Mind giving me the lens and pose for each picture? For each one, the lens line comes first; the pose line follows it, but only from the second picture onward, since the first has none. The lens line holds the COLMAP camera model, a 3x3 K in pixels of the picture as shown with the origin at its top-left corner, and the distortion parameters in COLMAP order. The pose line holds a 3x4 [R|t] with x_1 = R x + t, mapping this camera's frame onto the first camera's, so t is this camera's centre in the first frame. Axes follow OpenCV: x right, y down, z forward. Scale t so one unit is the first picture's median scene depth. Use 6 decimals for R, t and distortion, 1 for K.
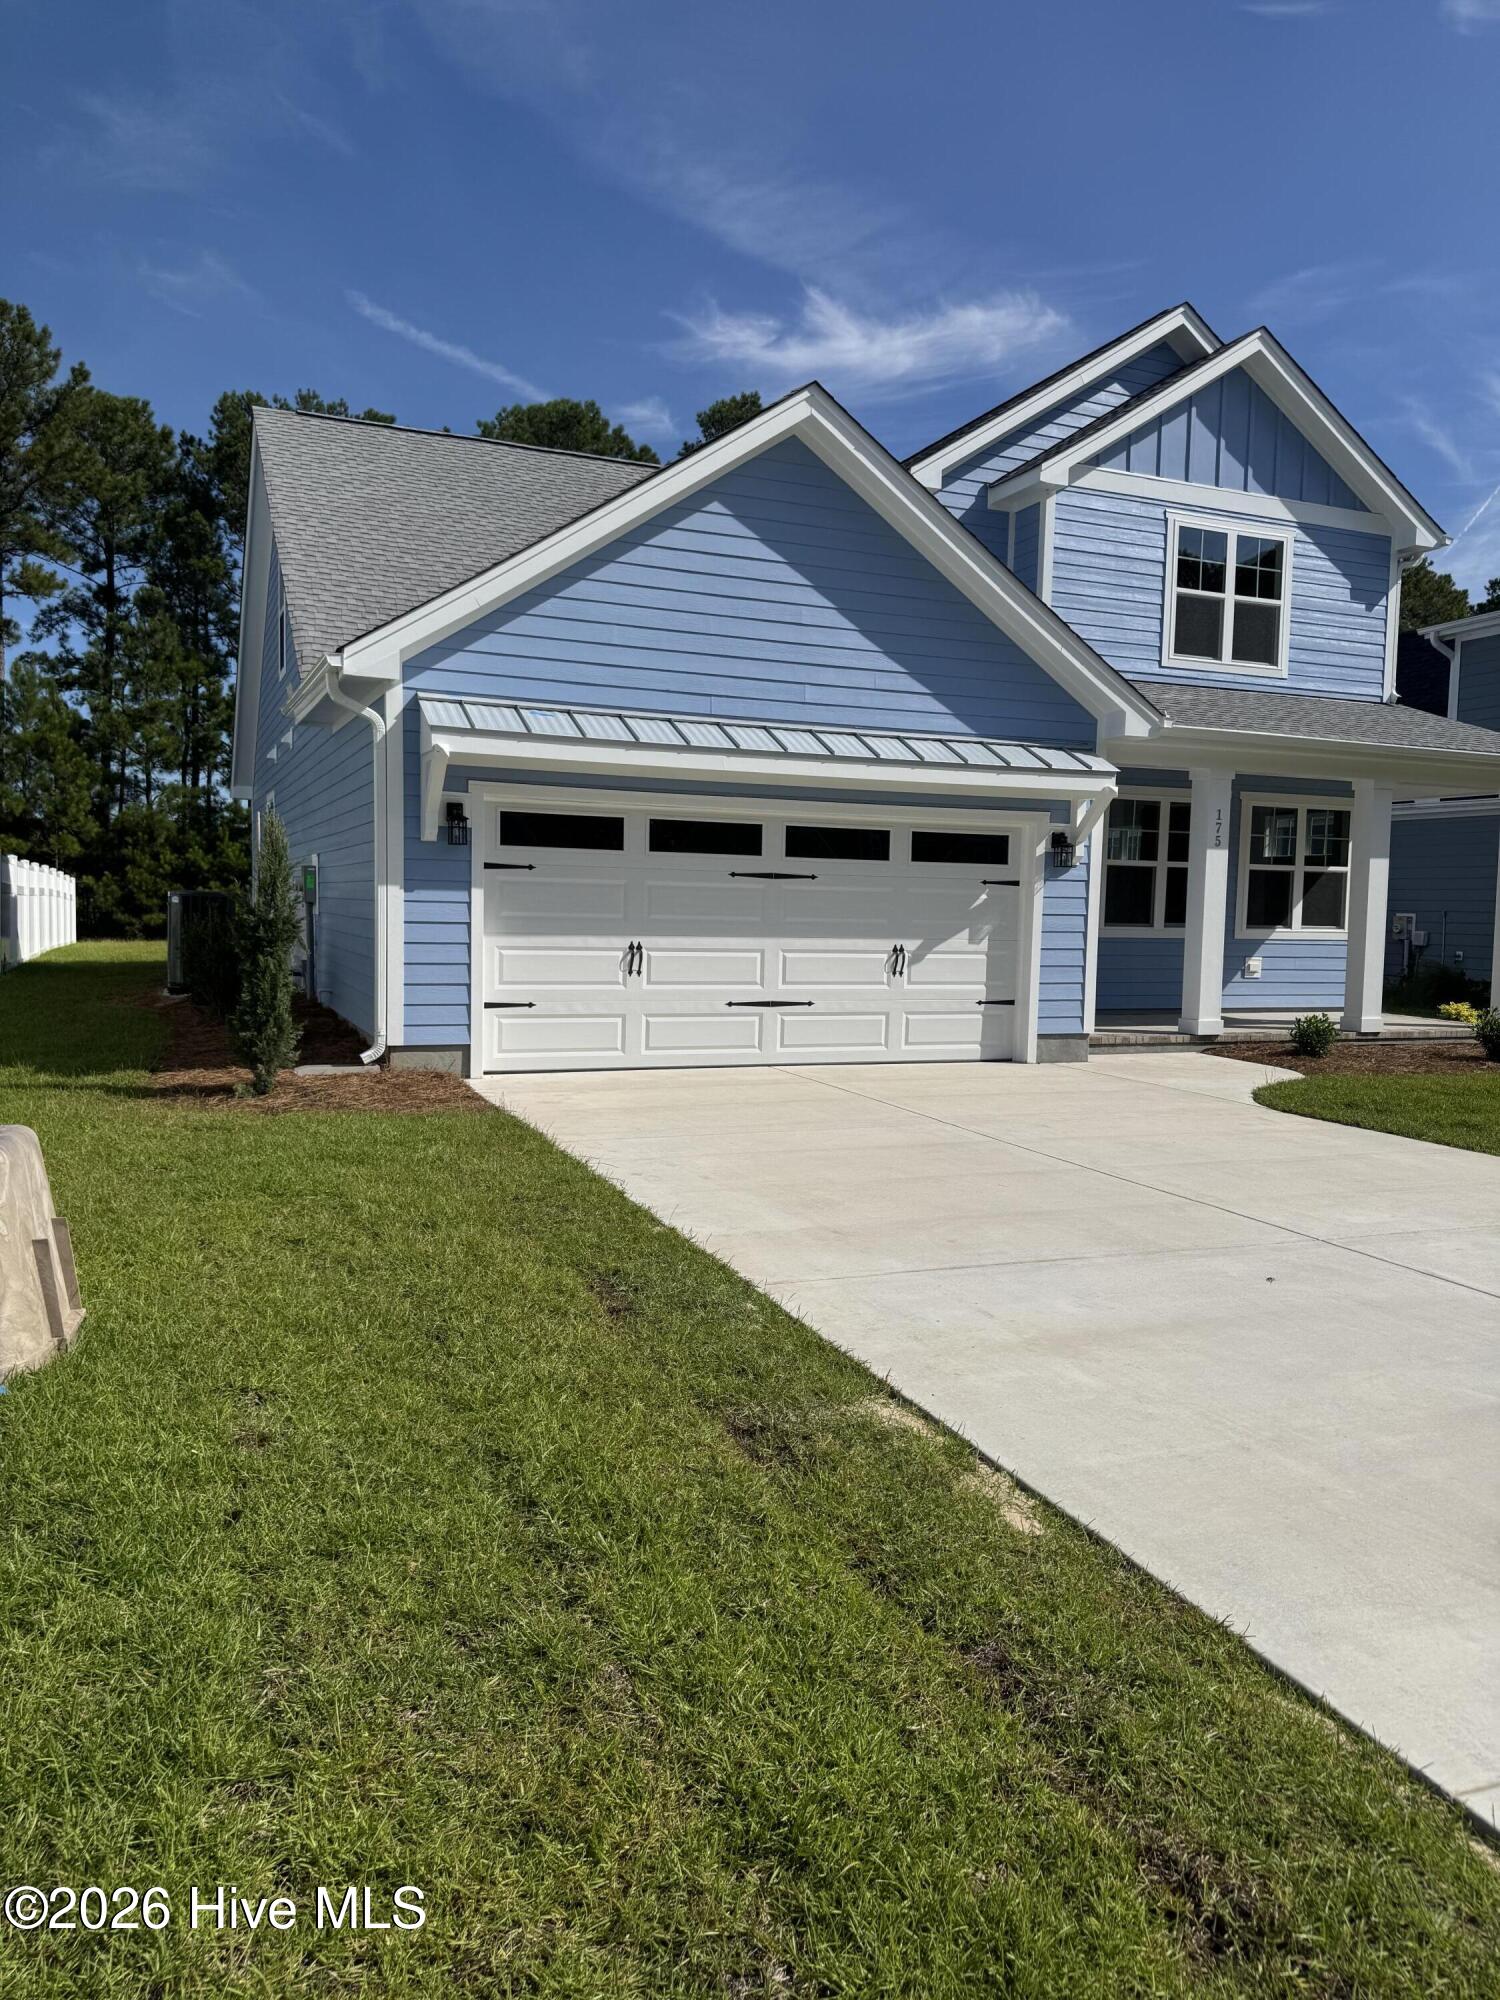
lens RADIAL K [[1429.6, 0, 739.0], [0, 1429.6, 998.8], [0, 0, 1]] dist [0.059325, -0.031413]
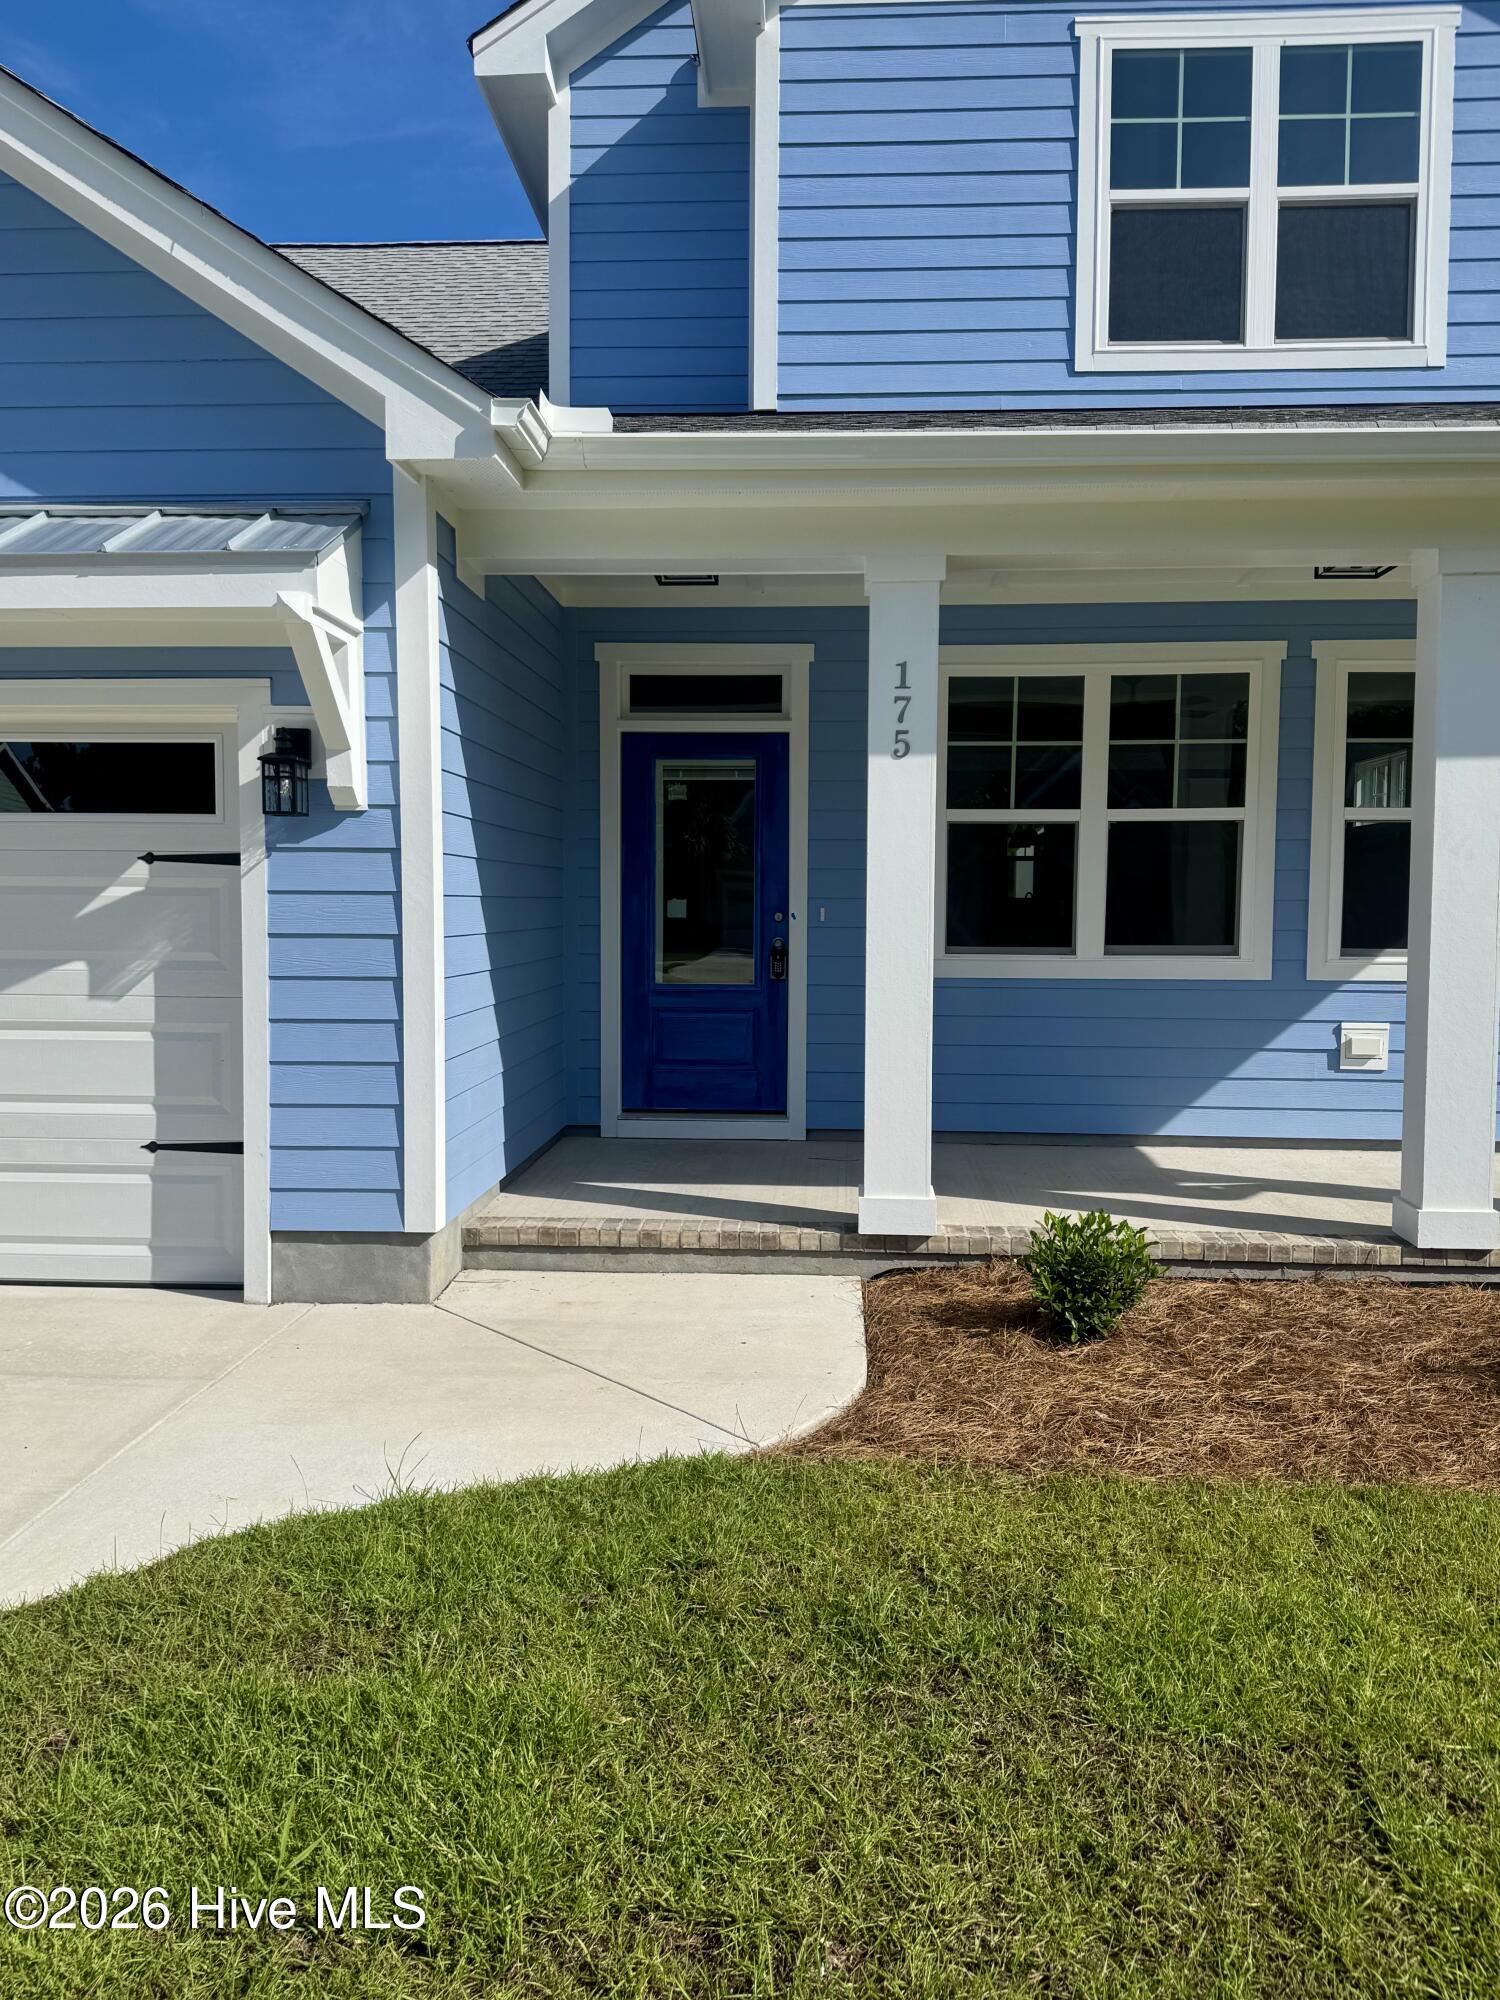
lens RADIAL K [[1543.8, 0, 737.4], [0, 1543.8, 1009.5], [0, 0, 1]] dist [0.007128, -0.013710]
pose [[0.897134, 0.009042, -0.441665, 0.452804], [-0.014060, 0.999868, -0.008090, -0.031179], [0.441534, 0.013467, 0.897143, 0.580148]]
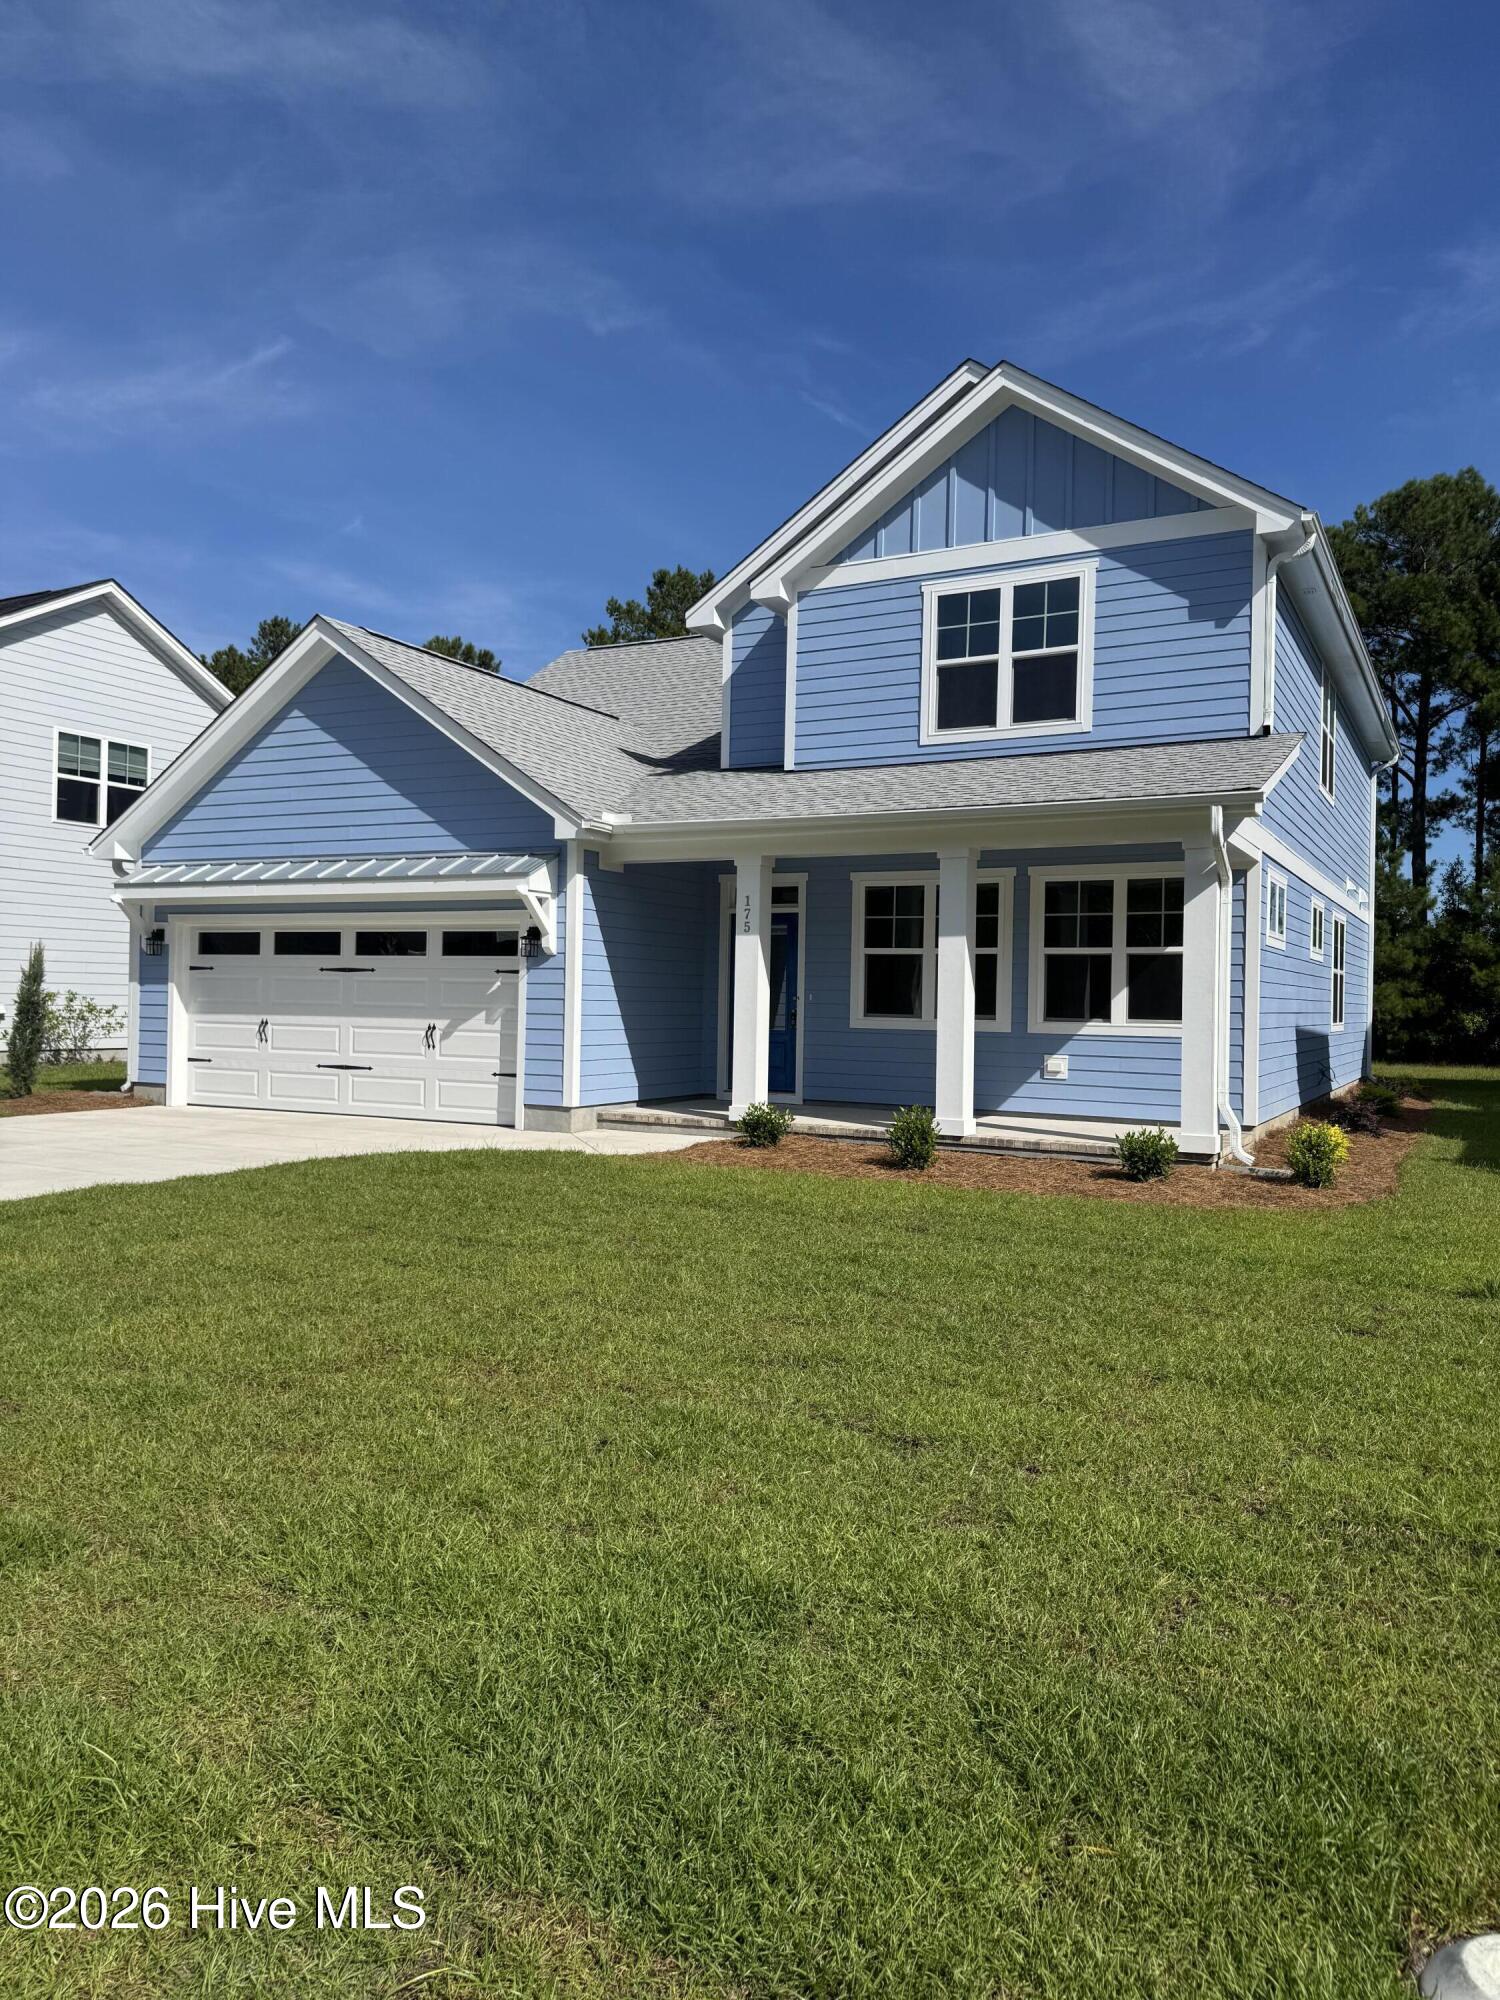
lens RADIAL K [[1429.6, 0, 743.9], [0, 1429.6, 999.5], [0, 0, 1]] dist [0.059325, -0.031413]
pose [[0.624600, -0.011376, -0.780862, 1.047231], [-0.058399, 0.996414, -0.061229, 0.001259], [0.778758, 0.083846, 0.621696, 0.370388]]
